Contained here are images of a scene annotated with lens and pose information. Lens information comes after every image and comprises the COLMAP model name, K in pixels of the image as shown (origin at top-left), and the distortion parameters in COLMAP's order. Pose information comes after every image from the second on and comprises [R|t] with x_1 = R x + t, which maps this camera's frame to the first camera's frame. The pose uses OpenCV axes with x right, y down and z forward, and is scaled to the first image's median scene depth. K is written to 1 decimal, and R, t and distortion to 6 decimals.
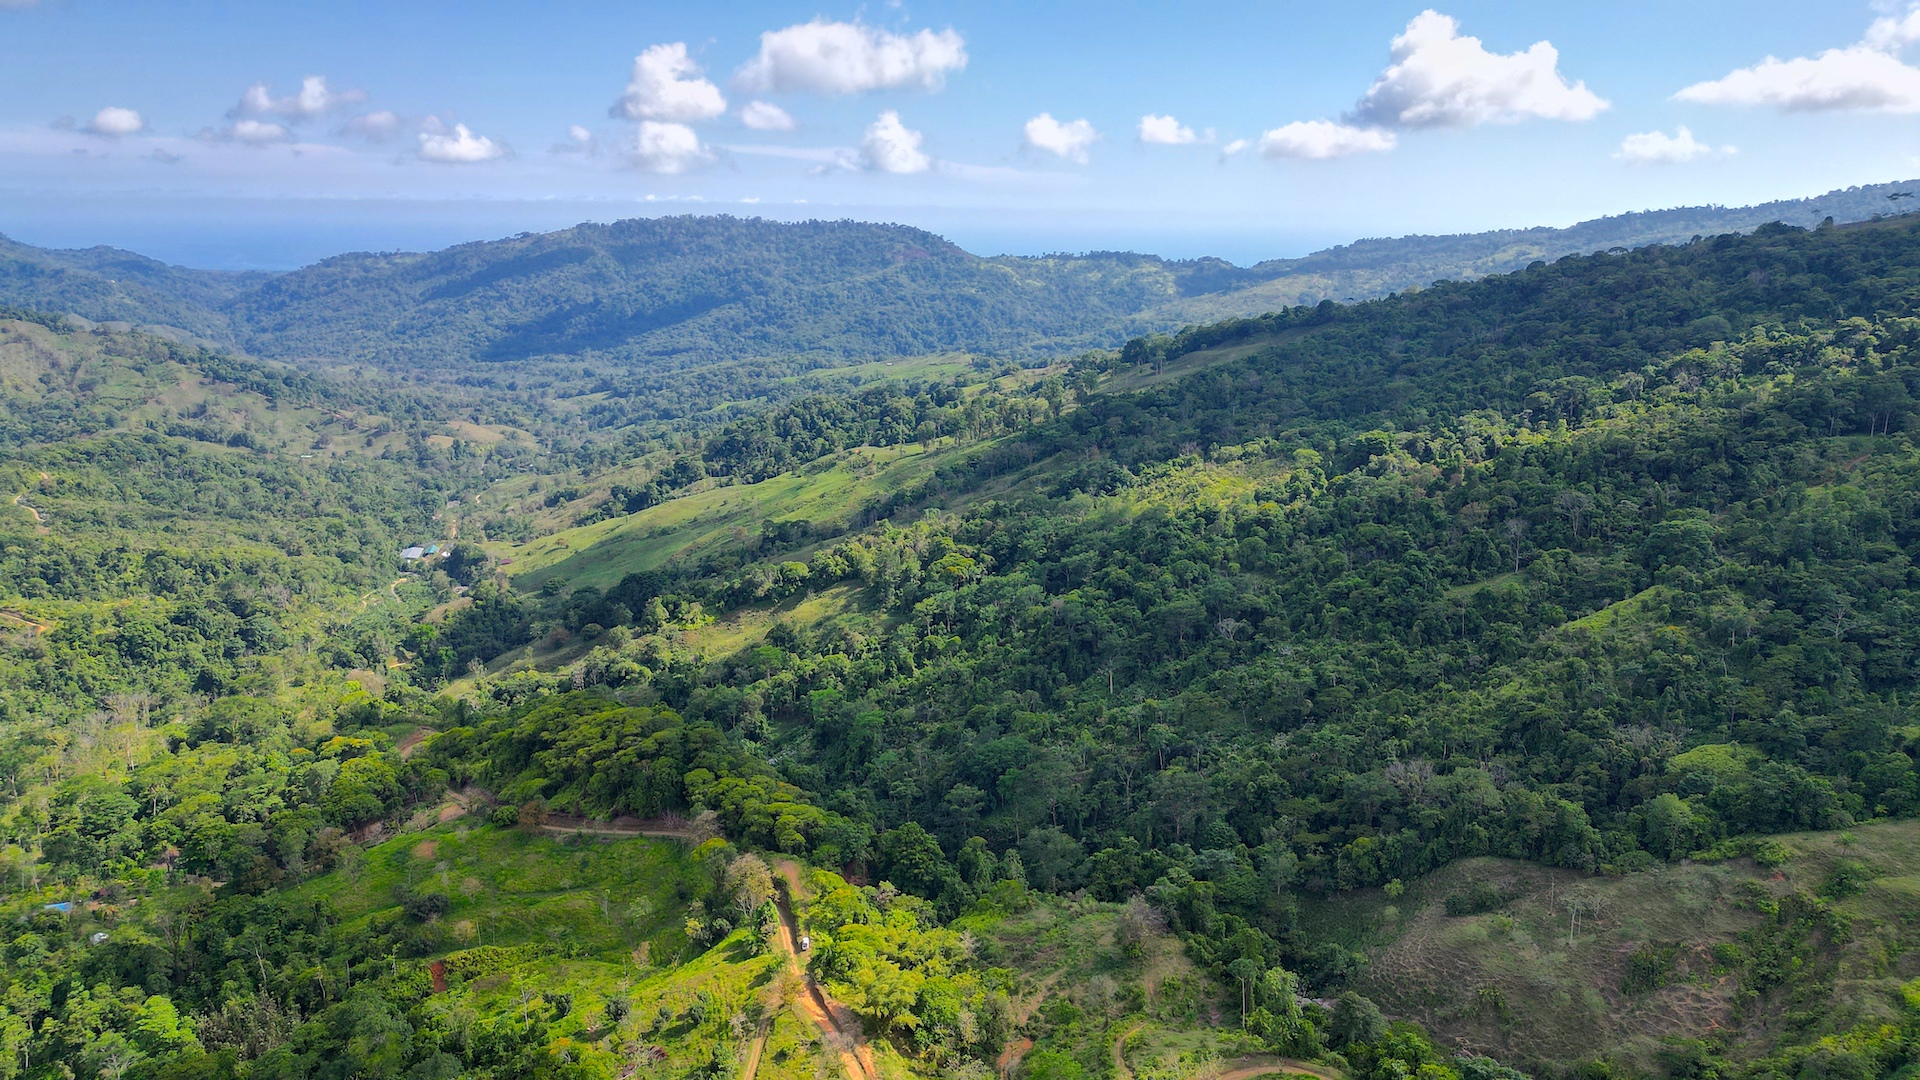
lens RADIAL K [[1361.3, 0, 960.0], [0, 1361.3, 540.0], [0, 0, 1]] dist [0.066596, -0.052365]
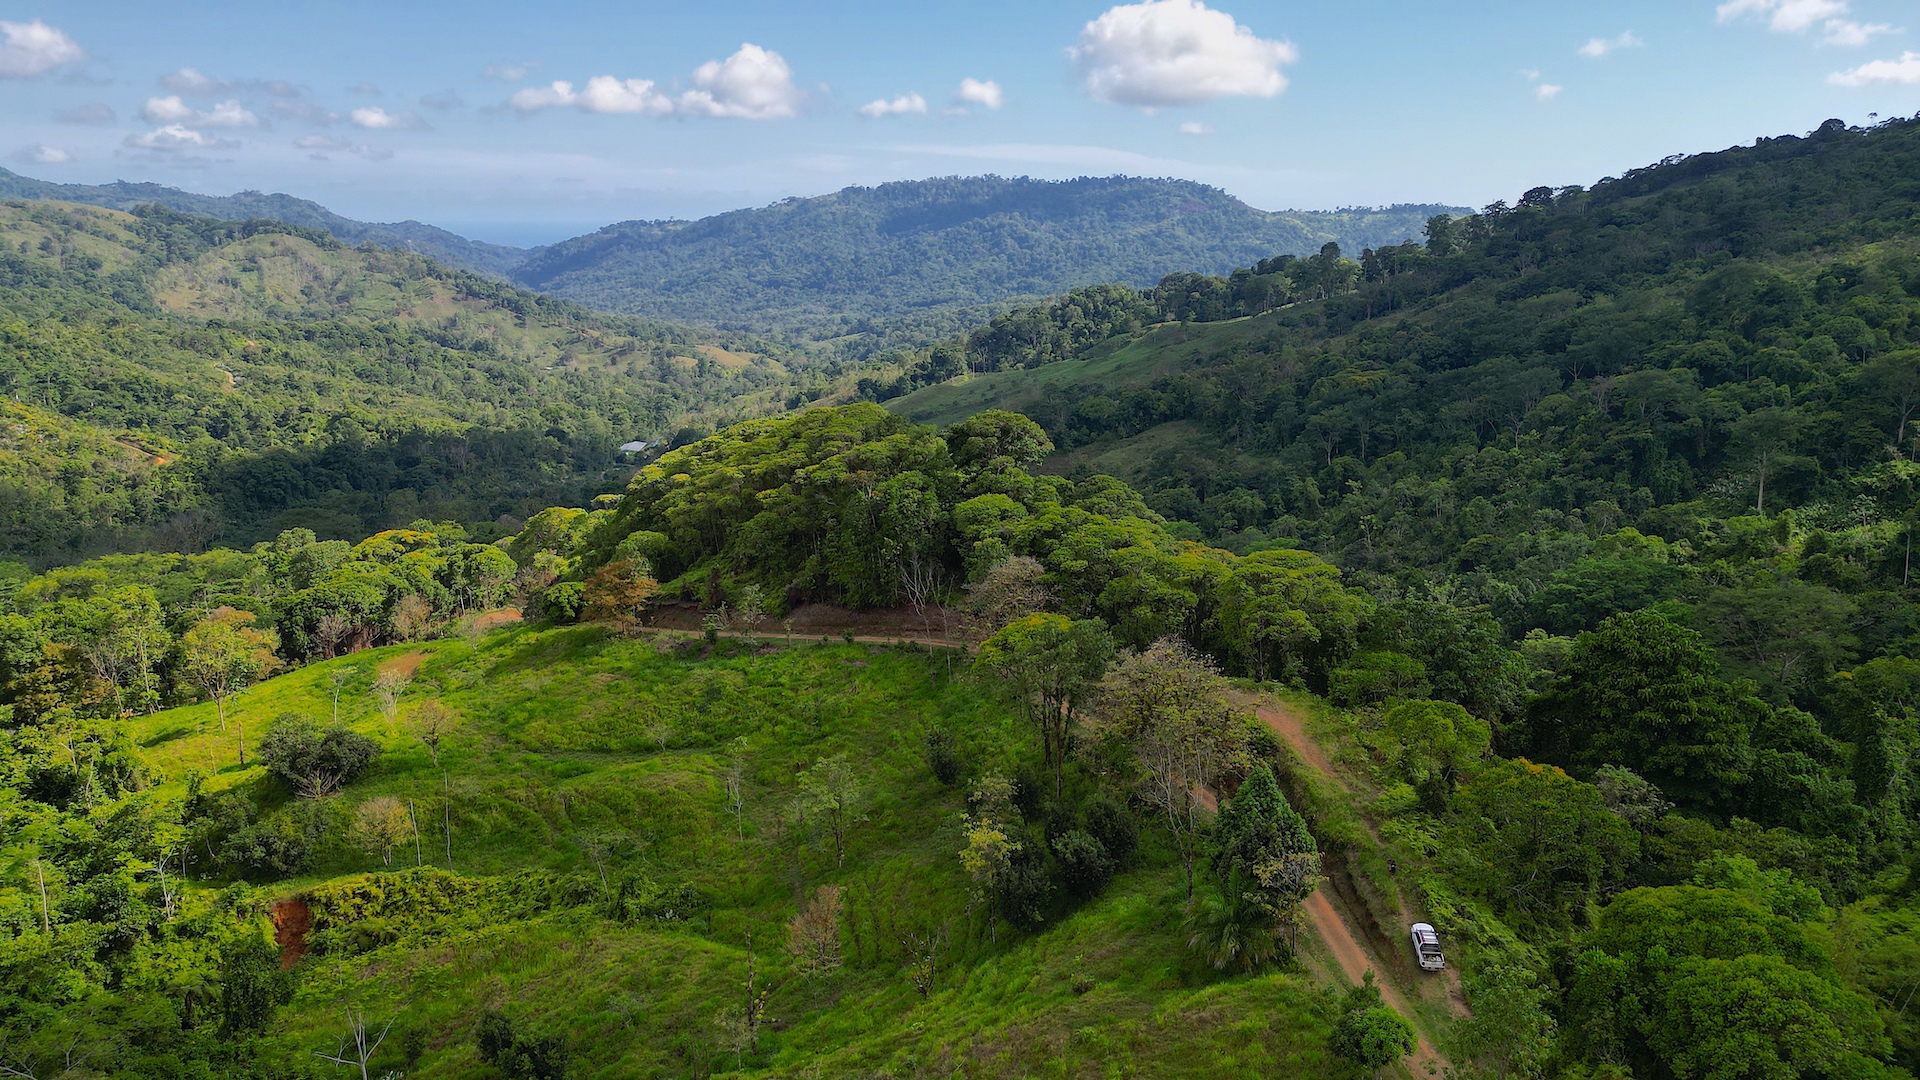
lens RADIAL K [[1361.3, 0, 960.0], [0, 1361.3, 540.0], [0, 0, 1]] dist [0.115270, -0.132351]
pose [[0.983072, 0.041283, -0.178507, -0.026343], [-0.041293, 0.999140, 0.003658, 0.037653], [0.178505, 0.003775, 0.983932, 0.124214]]
